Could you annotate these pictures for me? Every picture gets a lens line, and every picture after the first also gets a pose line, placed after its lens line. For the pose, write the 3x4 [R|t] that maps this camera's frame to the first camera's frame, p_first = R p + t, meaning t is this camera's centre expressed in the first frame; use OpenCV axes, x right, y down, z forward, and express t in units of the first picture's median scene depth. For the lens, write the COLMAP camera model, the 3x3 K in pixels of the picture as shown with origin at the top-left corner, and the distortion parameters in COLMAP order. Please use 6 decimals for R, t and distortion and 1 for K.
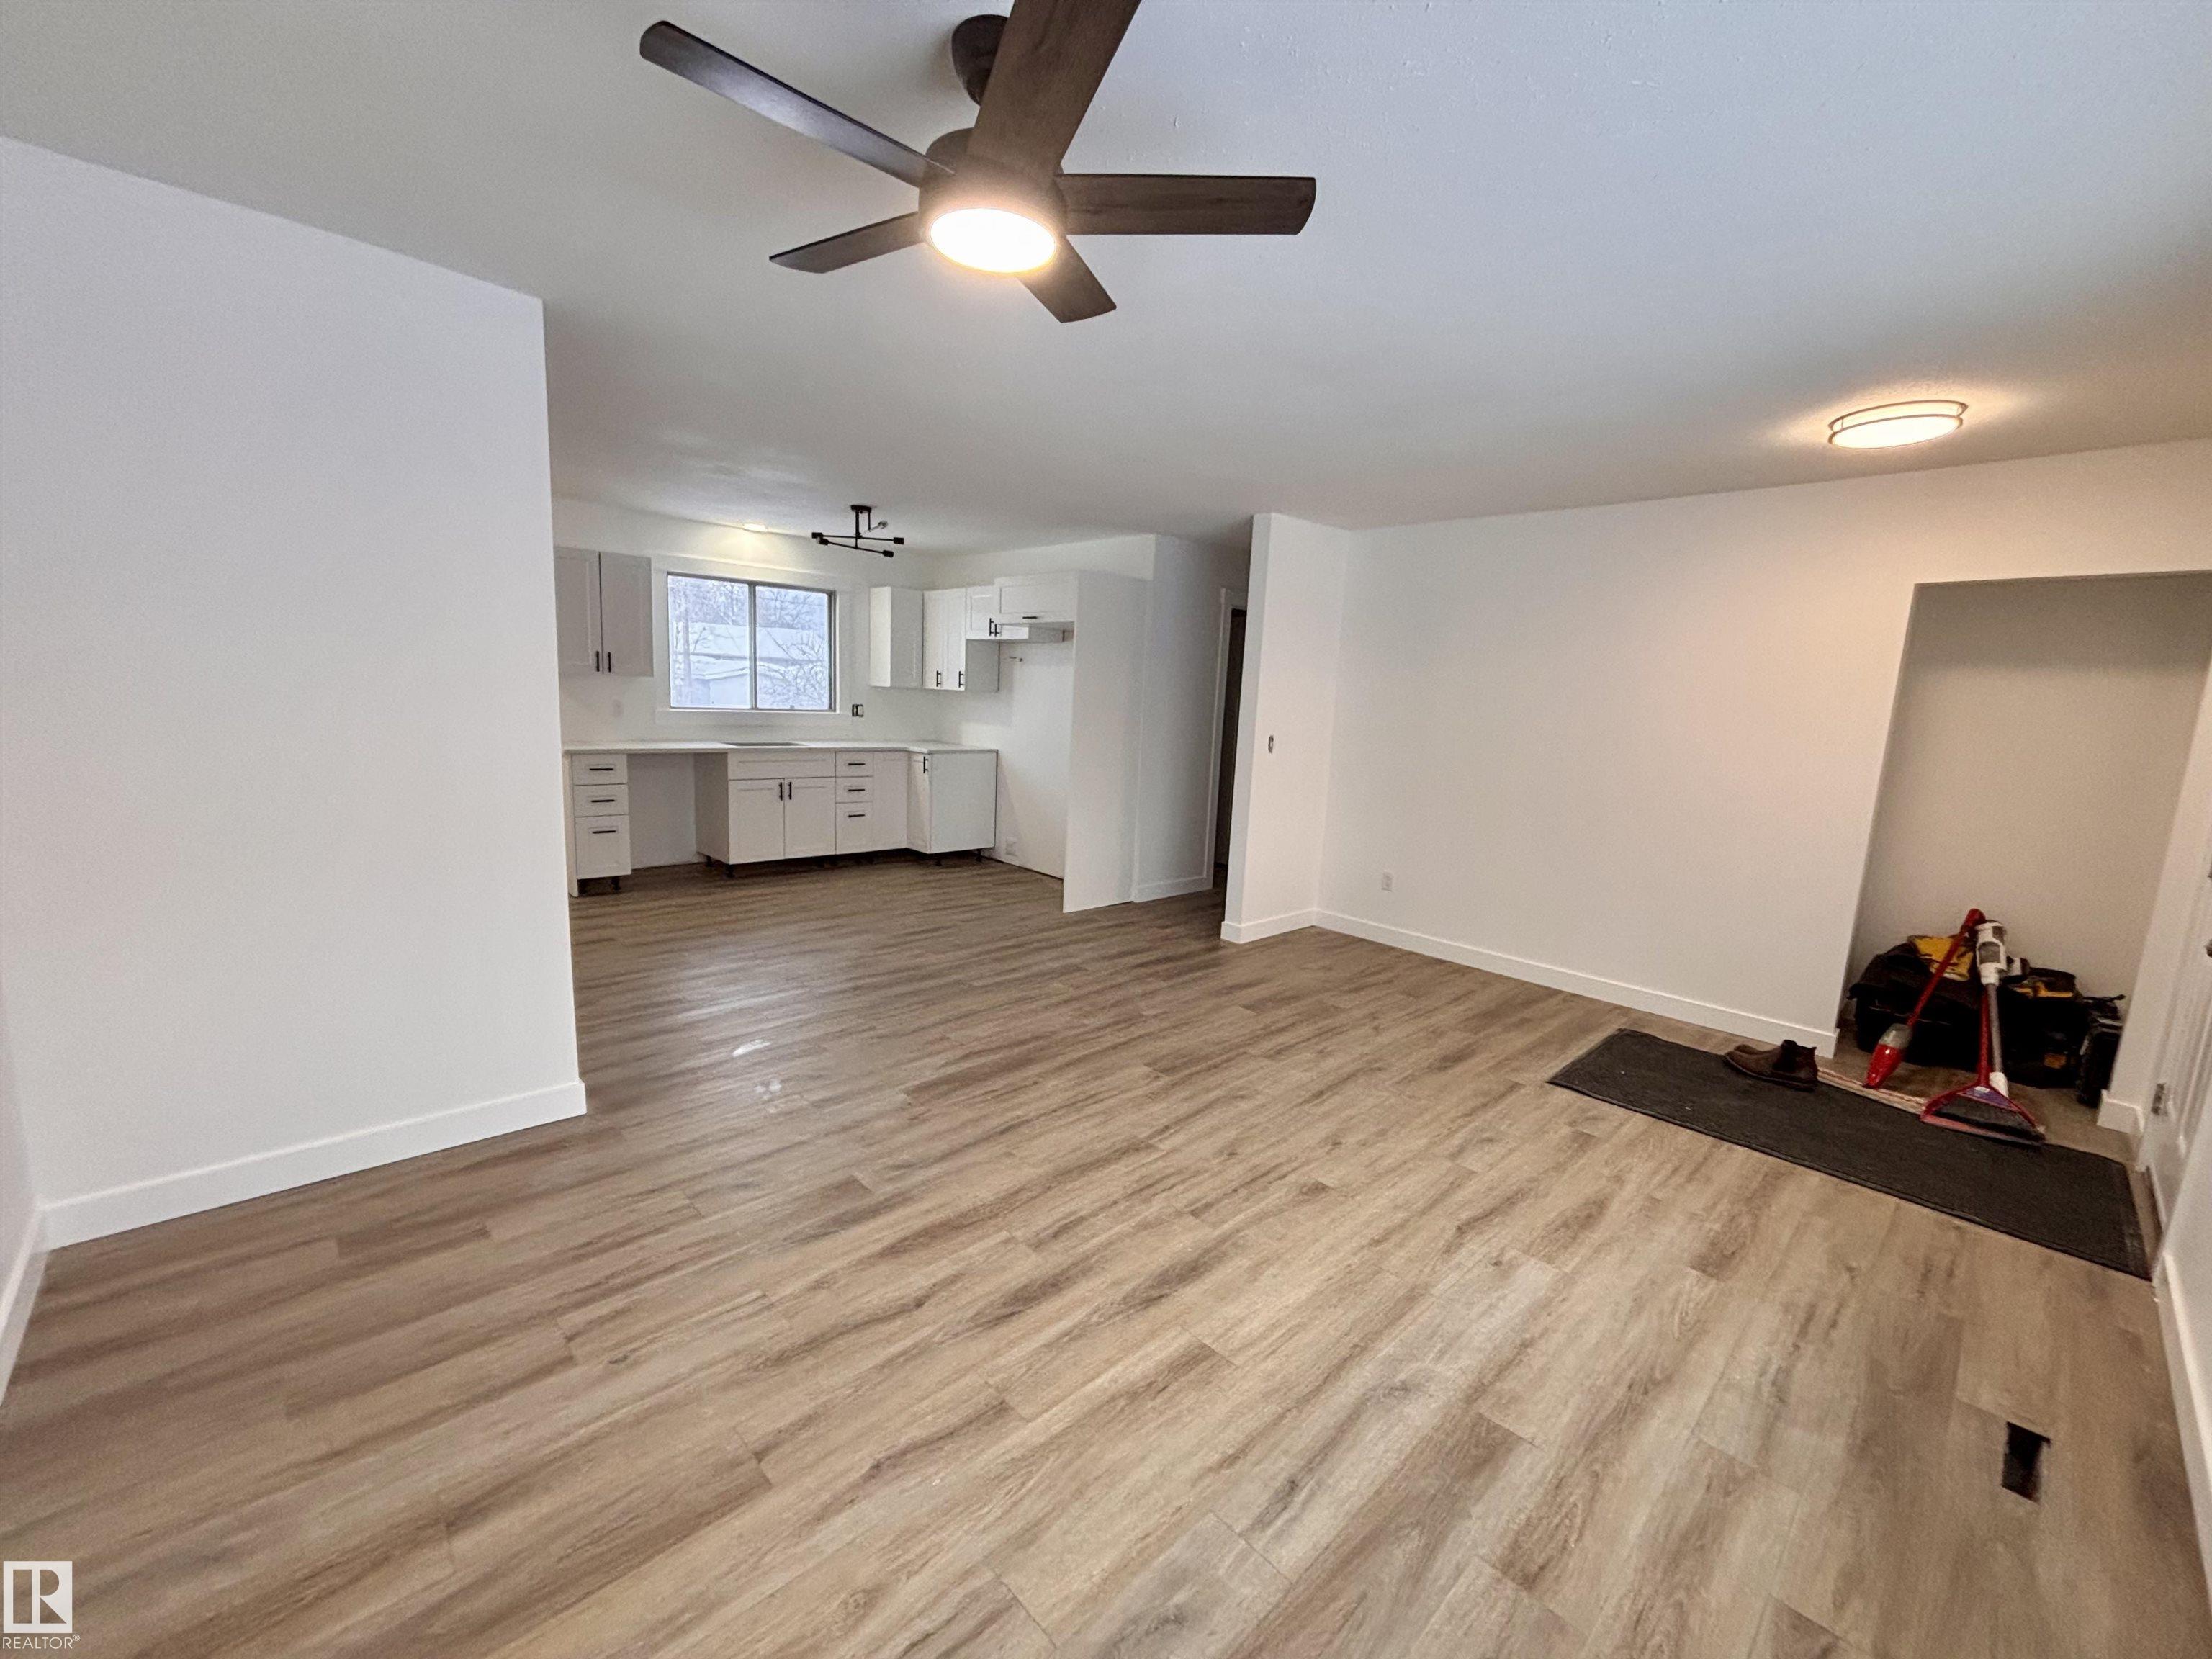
lens RADIAL K [[899.0, 0, 1108.0], [0, 899.0, 828.8], [0, 0, 1]] dist [0.001622, 0.001822]
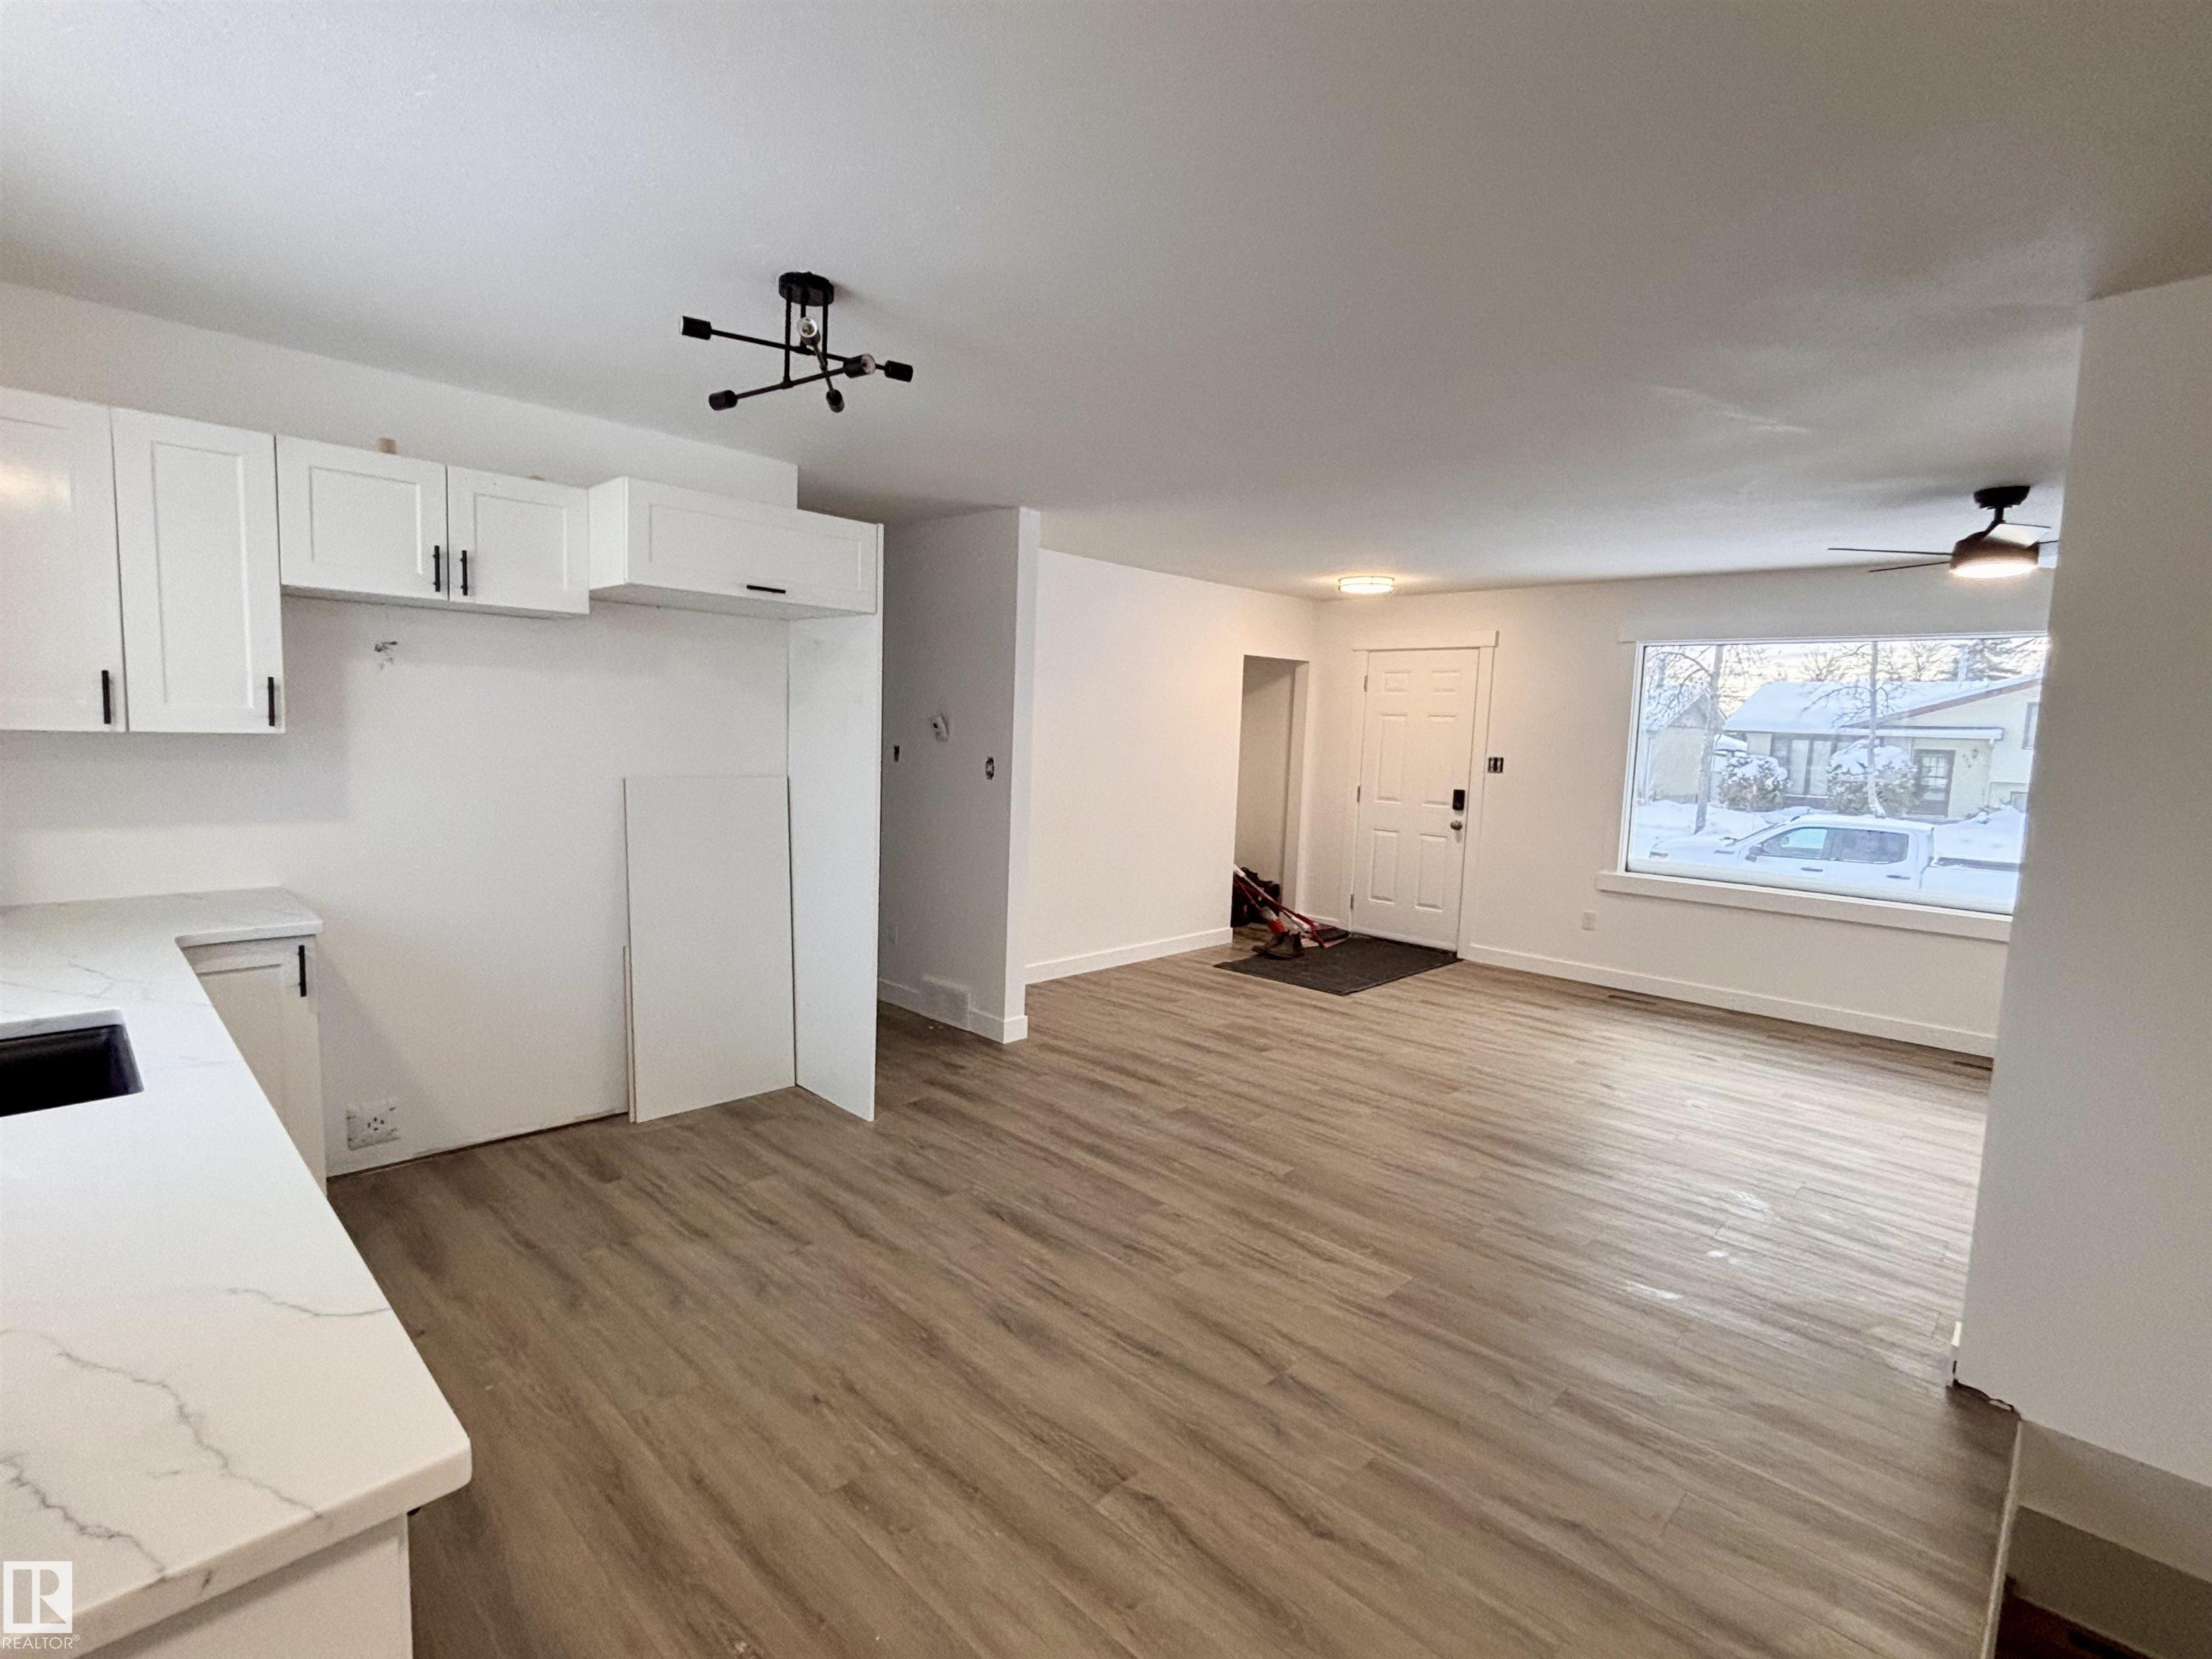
lens RADIAL K [[1052.7, 0, 1099.1], [0, 1052.7, 831.2], [0, 0, 1]] dist [0.005469, 0.000084]
pose [[-0.033567, -0.149010, 0.988266, -0.938643], [0.115894, 0.981572, 0.151938, -0.233848], [-0.992694, 0.119634, -0.015679, 1.151241]]
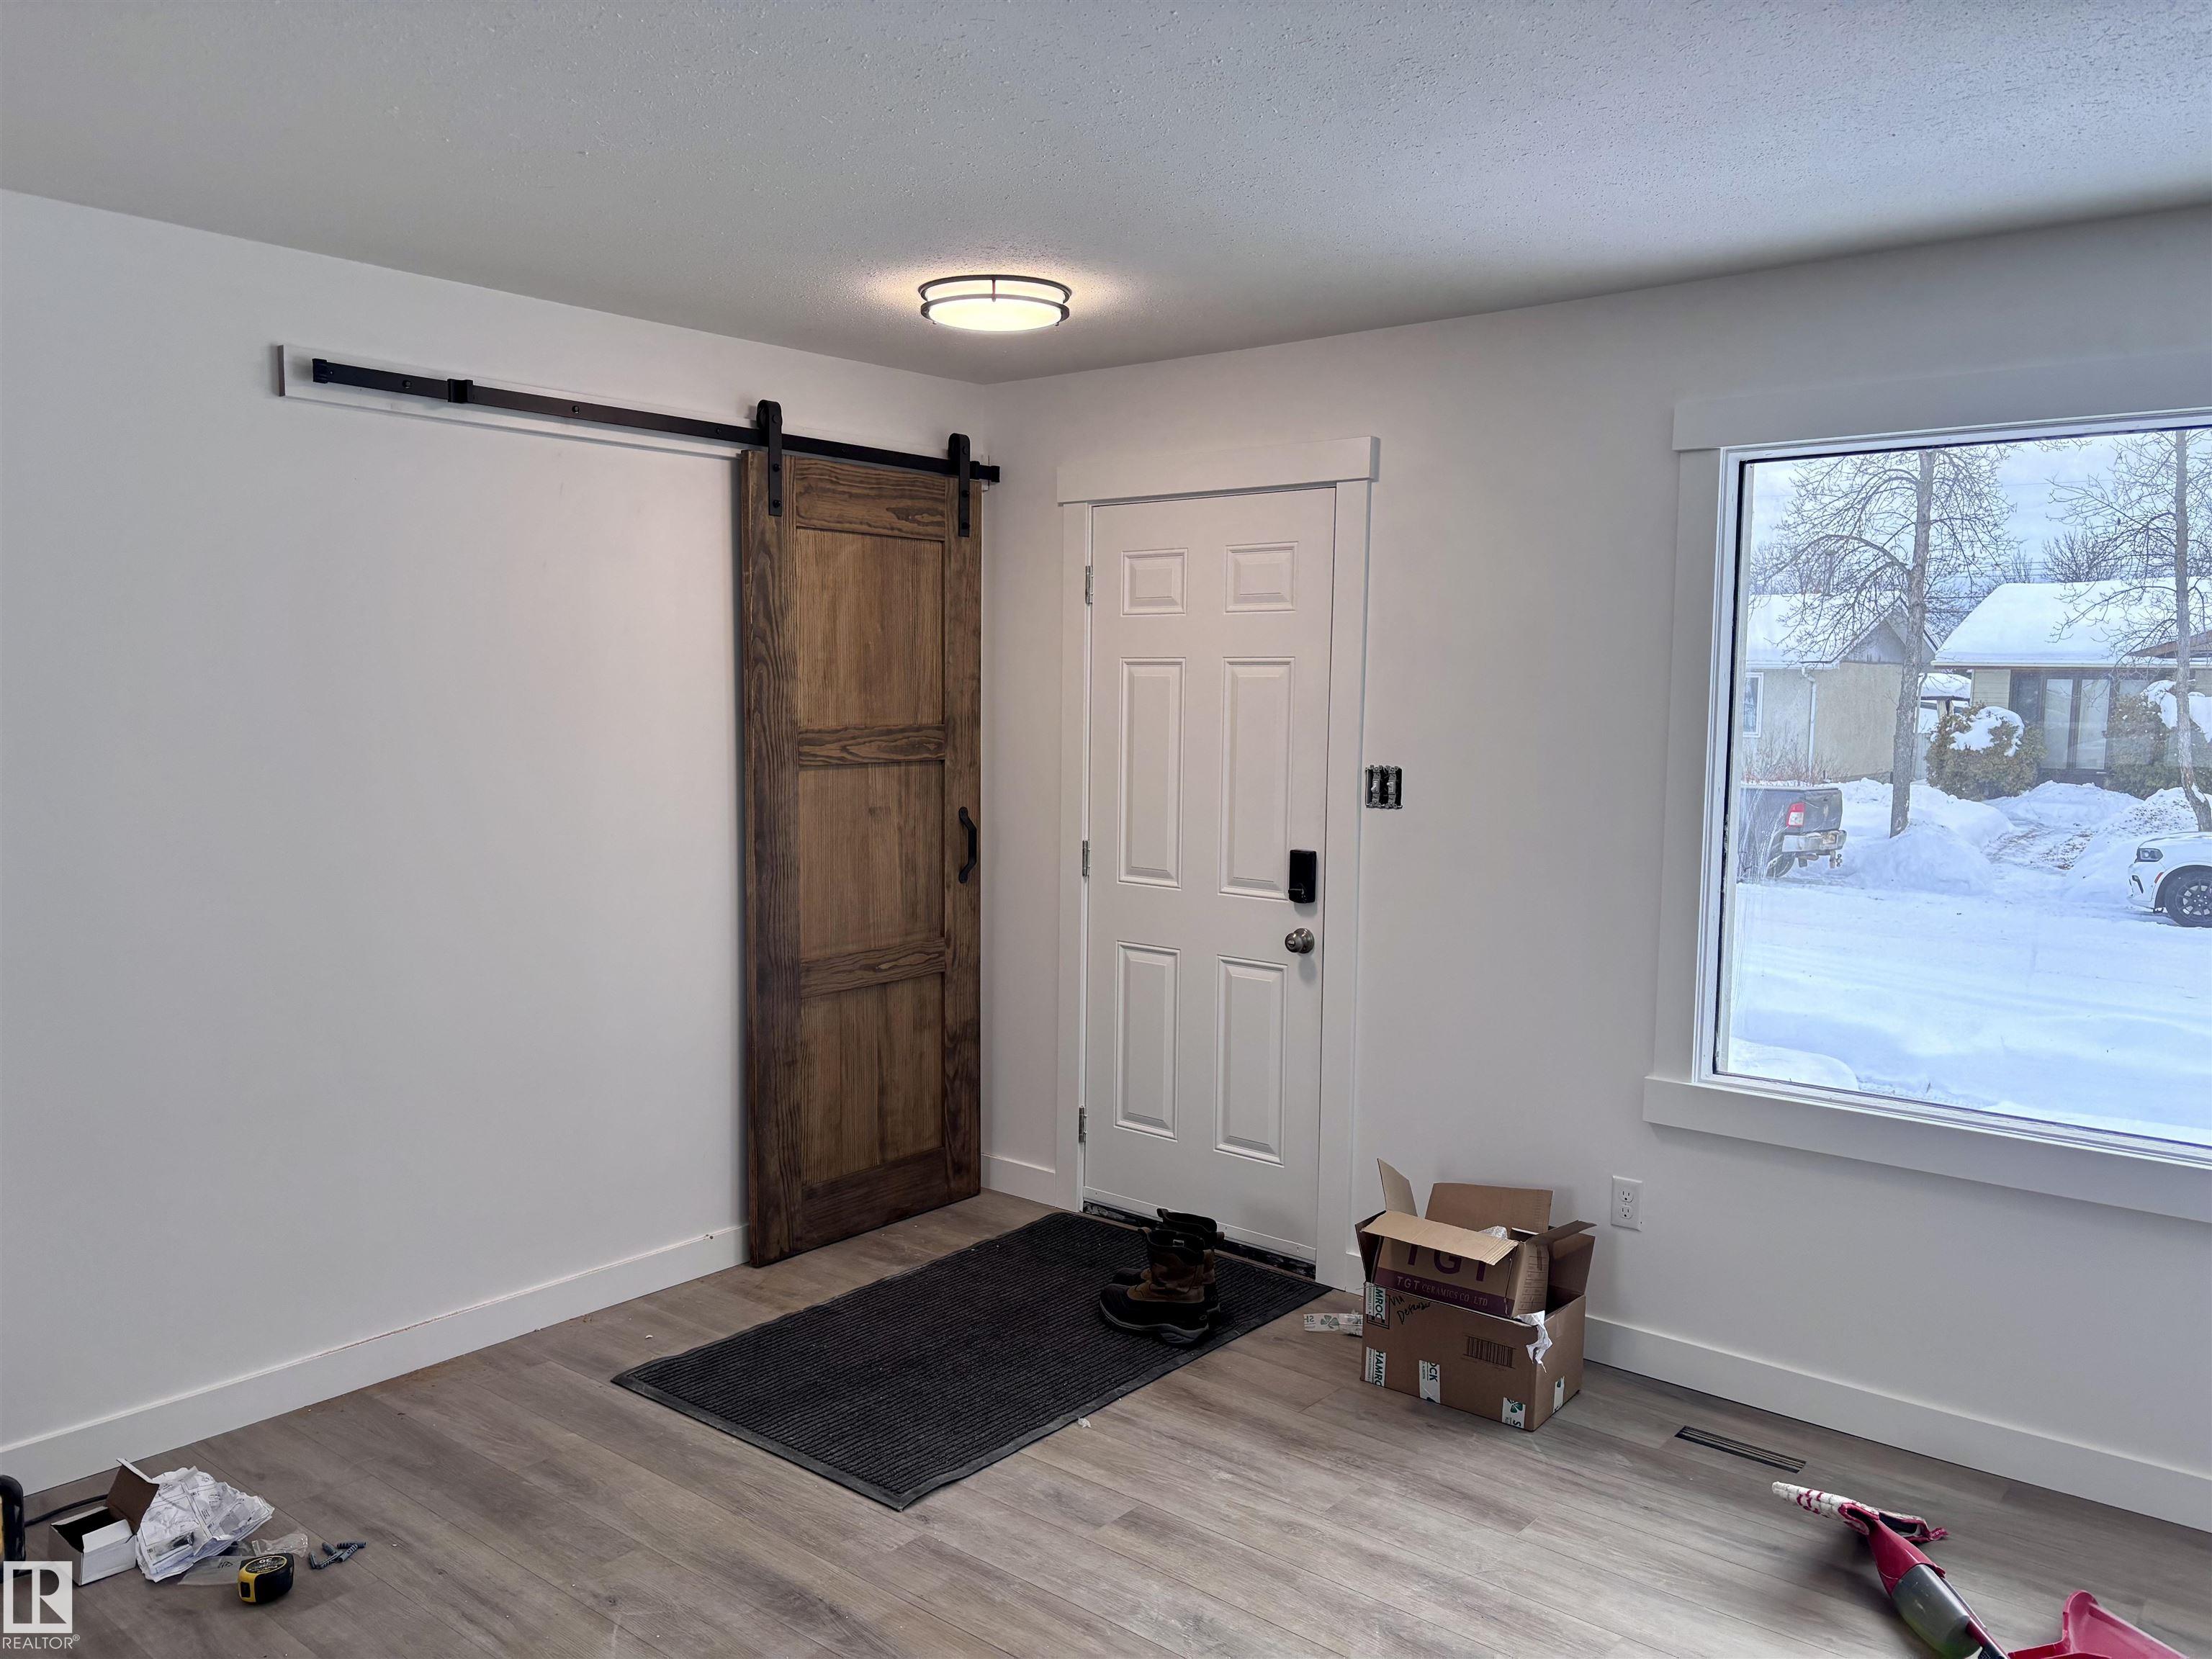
lens RADIAL K [[1696.2, 0, 1113.4], [0, 1696.2, 823.3], [0, 0, 1]] dist [0.040587, -0.004197]
pose [[-0.123596, -0.136110, 0.982954, -0.313906], [0.129568, 0.979855, 0.151973, -0.169672], [-0.983838, 0.146142, -0.103471, 0.773343]]
